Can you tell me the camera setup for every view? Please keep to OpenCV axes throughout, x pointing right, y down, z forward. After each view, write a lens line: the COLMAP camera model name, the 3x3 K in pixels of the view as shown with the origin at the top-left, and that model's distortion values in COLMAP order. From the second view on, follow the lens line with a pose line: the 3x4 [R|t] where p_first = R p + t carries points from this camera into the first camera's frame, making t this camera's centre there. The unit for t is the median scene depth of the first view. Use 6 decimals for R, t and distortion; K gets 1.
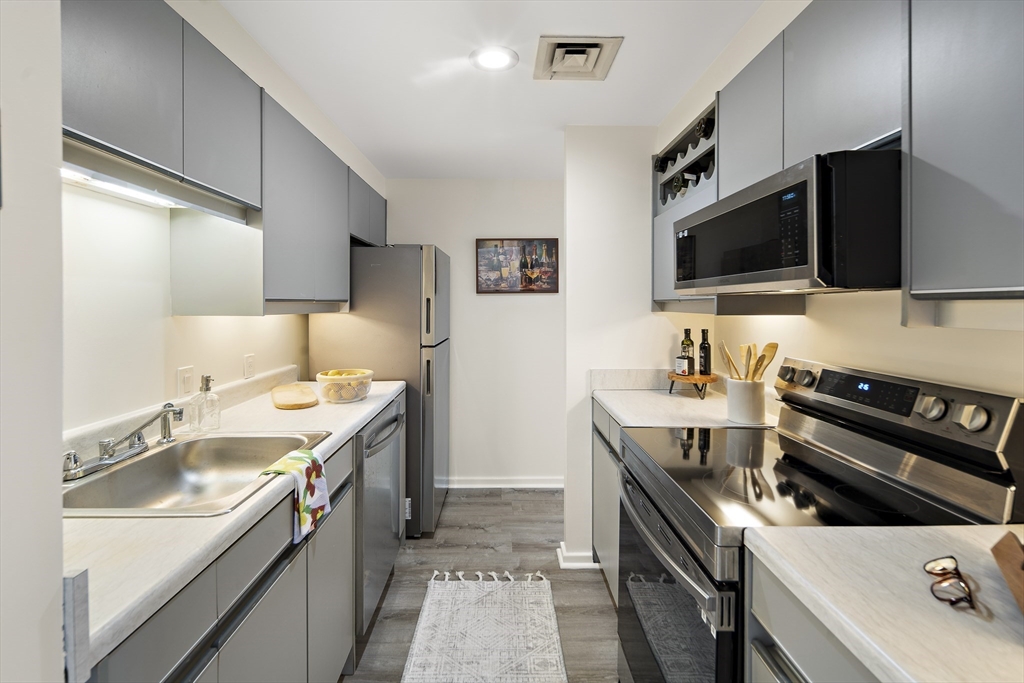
lens RADIAL K [[468.9, 0, 510.3], [0, 468.9, 310.5], [0, 0, 1]] dist [-0.000496, -0.001189]
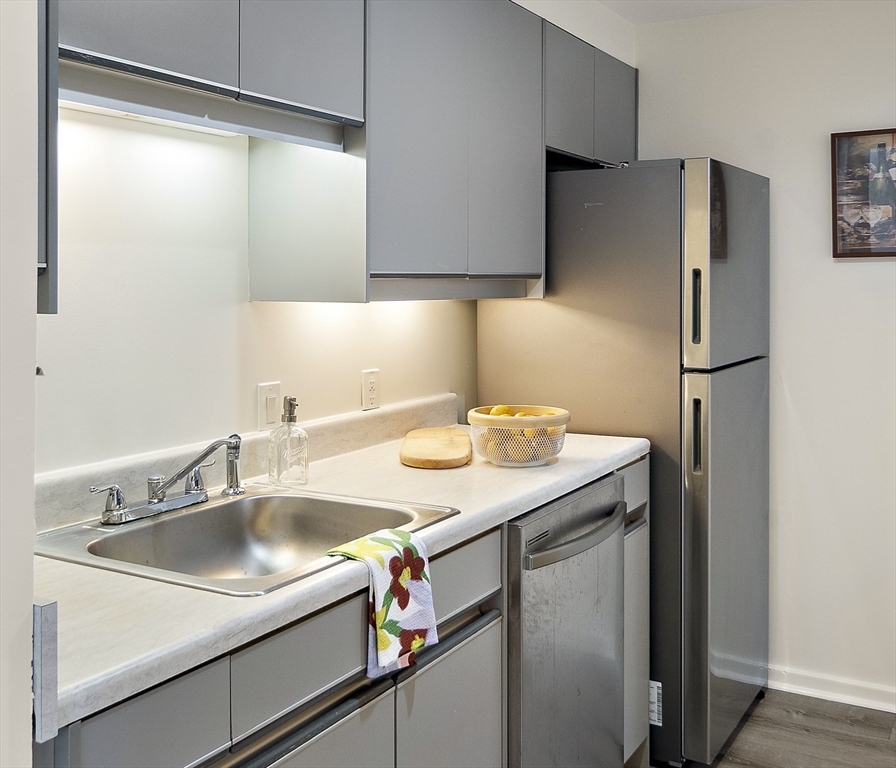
lens RADIAL K [[1113.2, 0, 448.2], [0, 1113.2, 281.6], [0, 0, 1]] dist [-0.016232, 0.053066]
pose [[0.831027, -0.004515, -0.556213, 0.353020], [-0.004001, 0.999893, -0.014094, 0.004476], [0.556217, 0.013938, 0.830920, -0.118609]]
